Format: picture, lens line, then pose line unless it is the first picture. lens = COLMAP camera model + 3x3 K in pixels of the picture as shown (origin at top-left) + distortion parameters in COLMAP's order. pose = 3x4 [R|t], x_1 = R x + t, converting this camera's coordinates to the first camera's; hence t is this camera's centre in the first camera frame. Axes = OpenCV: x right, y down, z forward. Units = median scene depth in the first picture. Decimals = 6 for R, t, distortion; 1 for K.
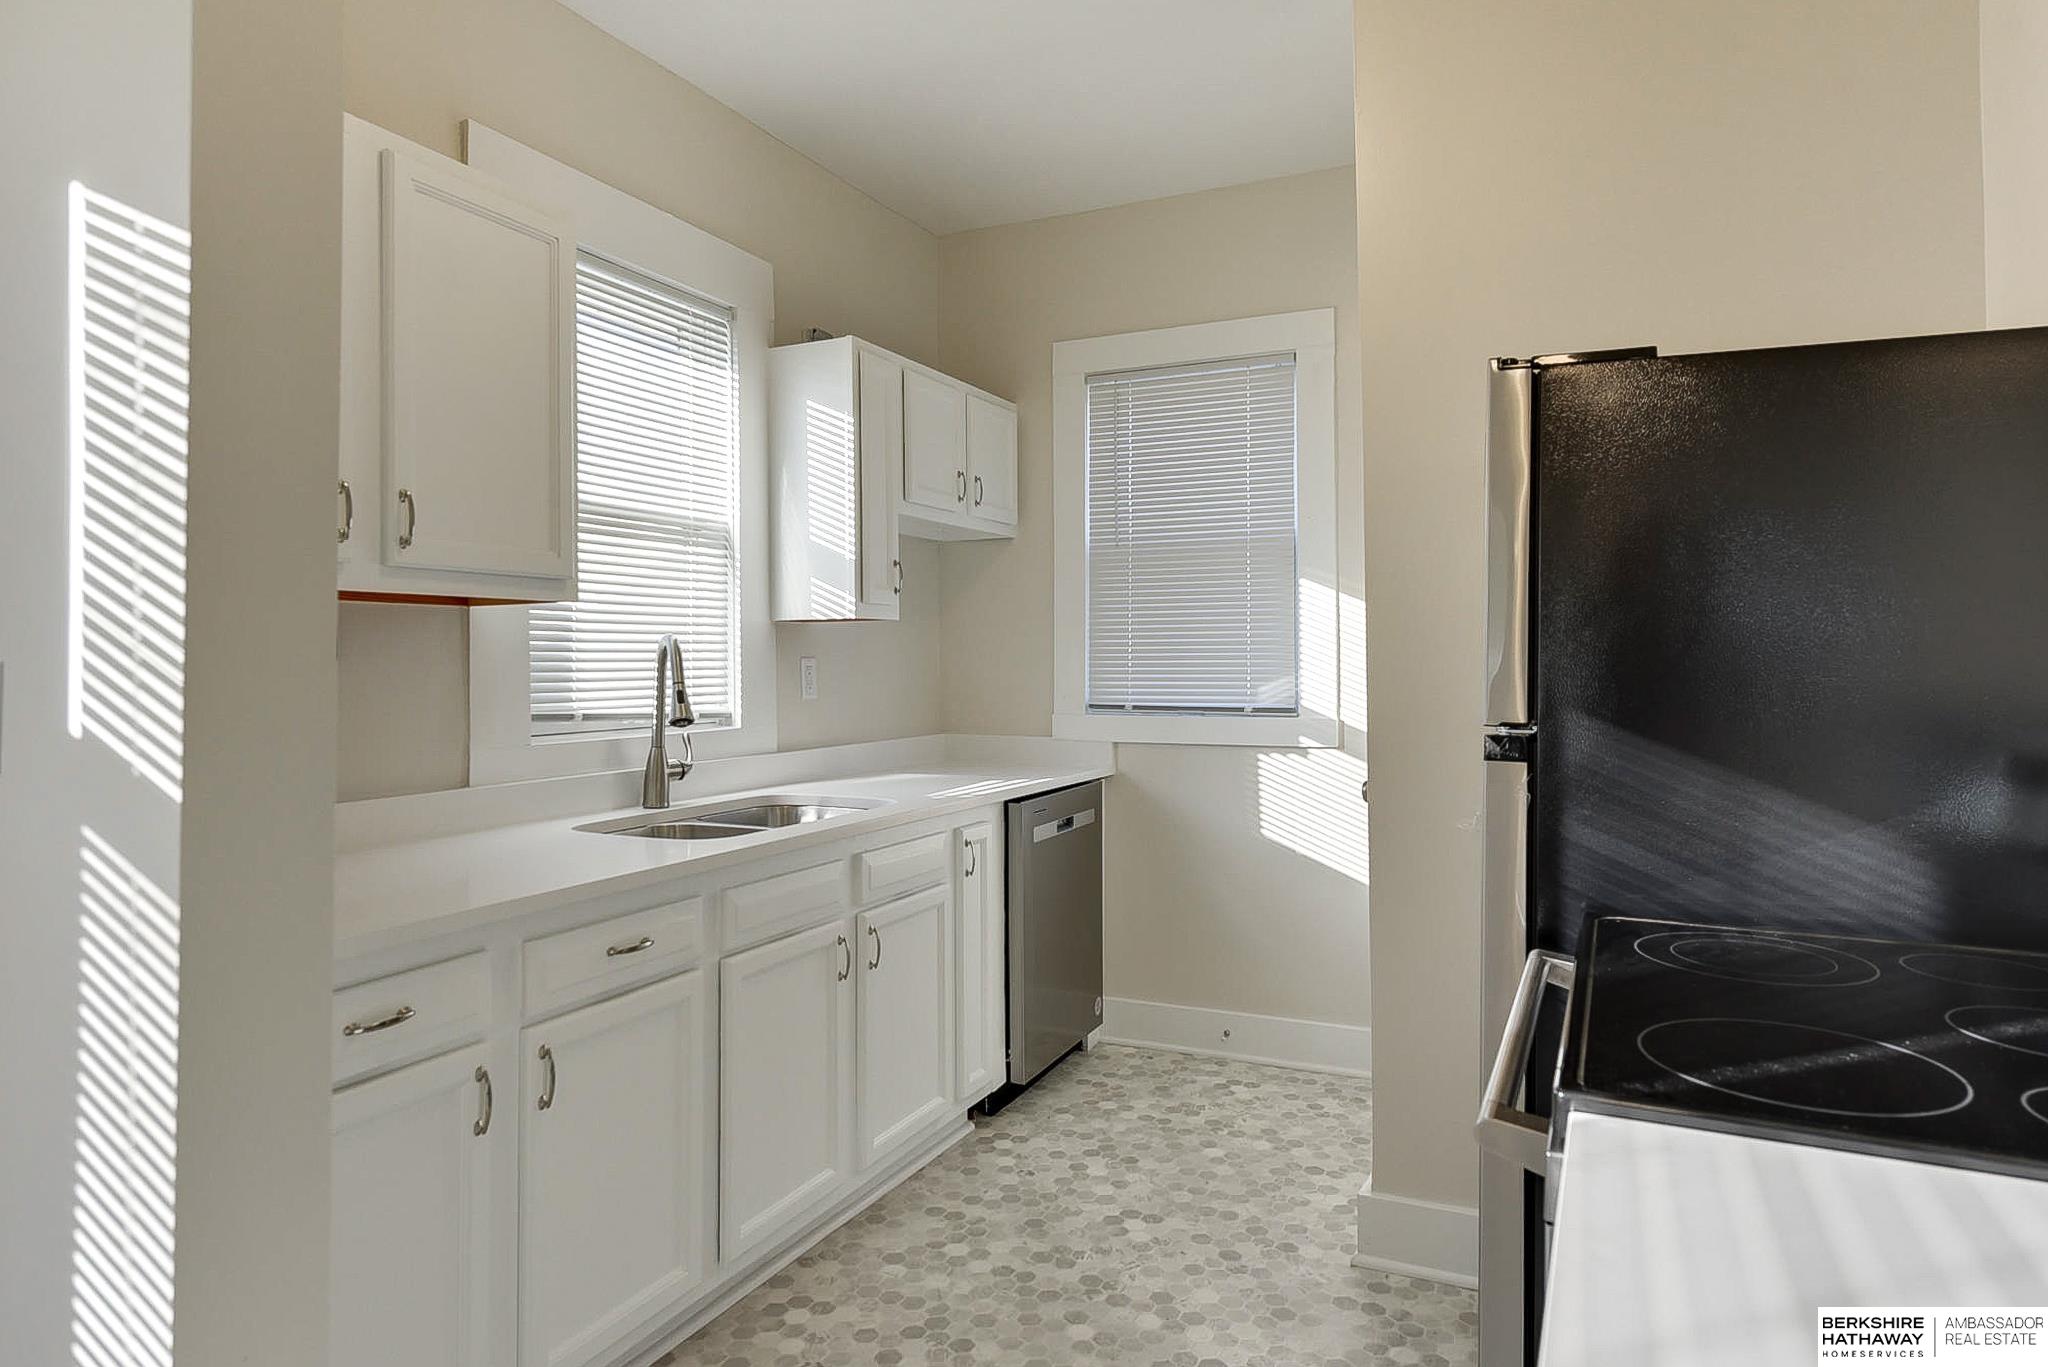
lens RADIAL K [[1209.3, 0, 1014.3], [0, 1209.3, 637.3], [0, 0, 1]] dist [0.008240, 0.000772]
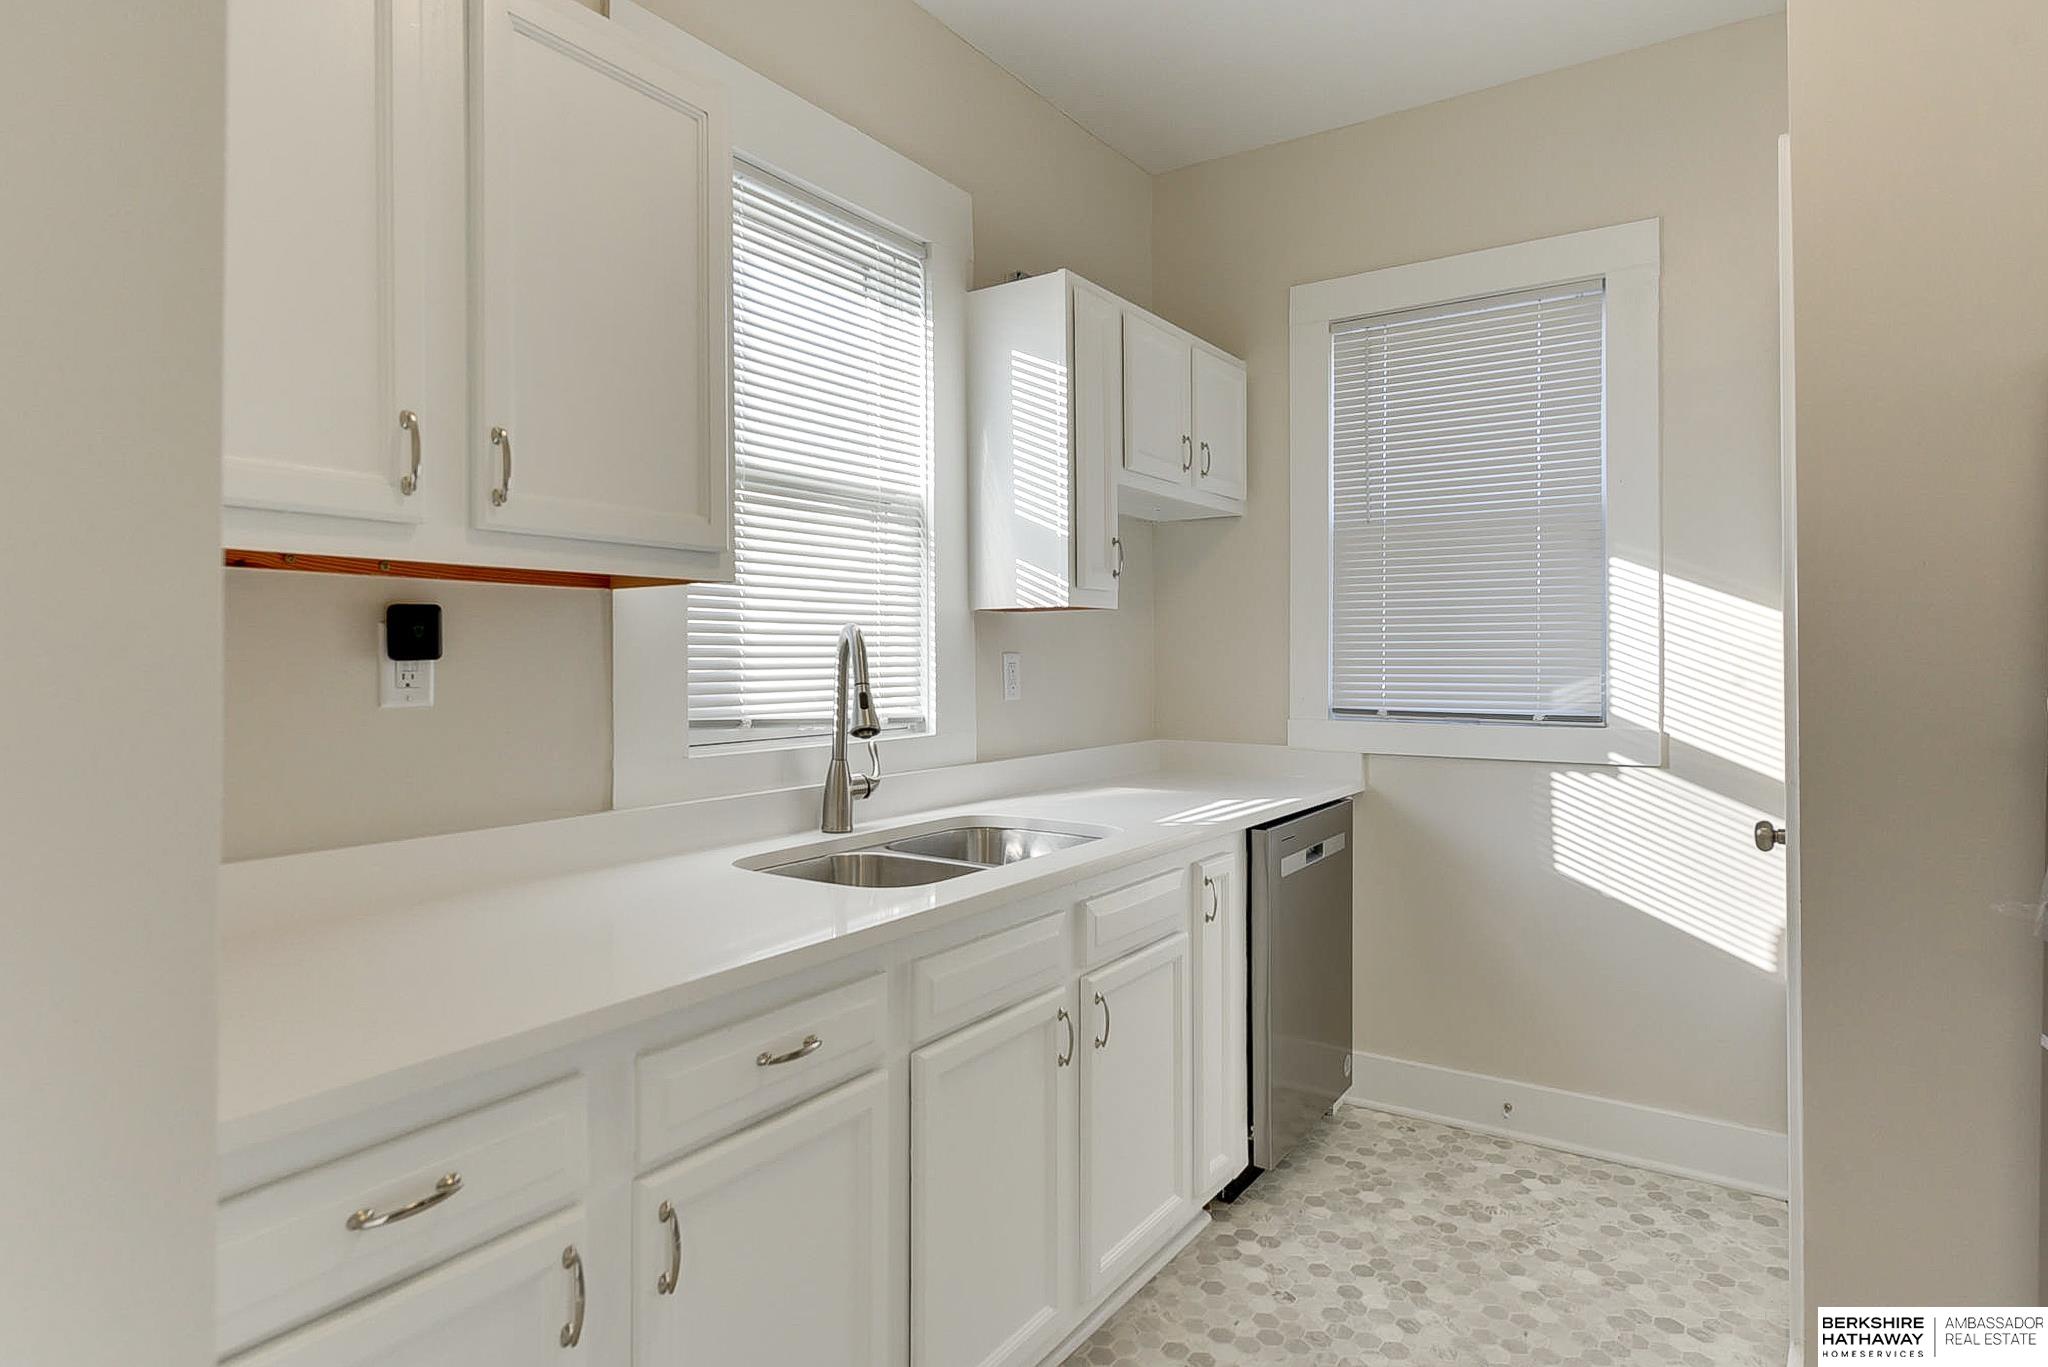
lens RADIAL K [[1131.0, 0, 1010.0], [0, 1131.0, 649.1], [0, 0, 1]] dist [0.002386, -0.003154]
pose [[0.988036, 0.003114, -0.154193, -0.052219], [-0.000863, 0.999892, 0.014661, 0.002686], [0.154222, -0.014353, 0.987932, 0.224582]]
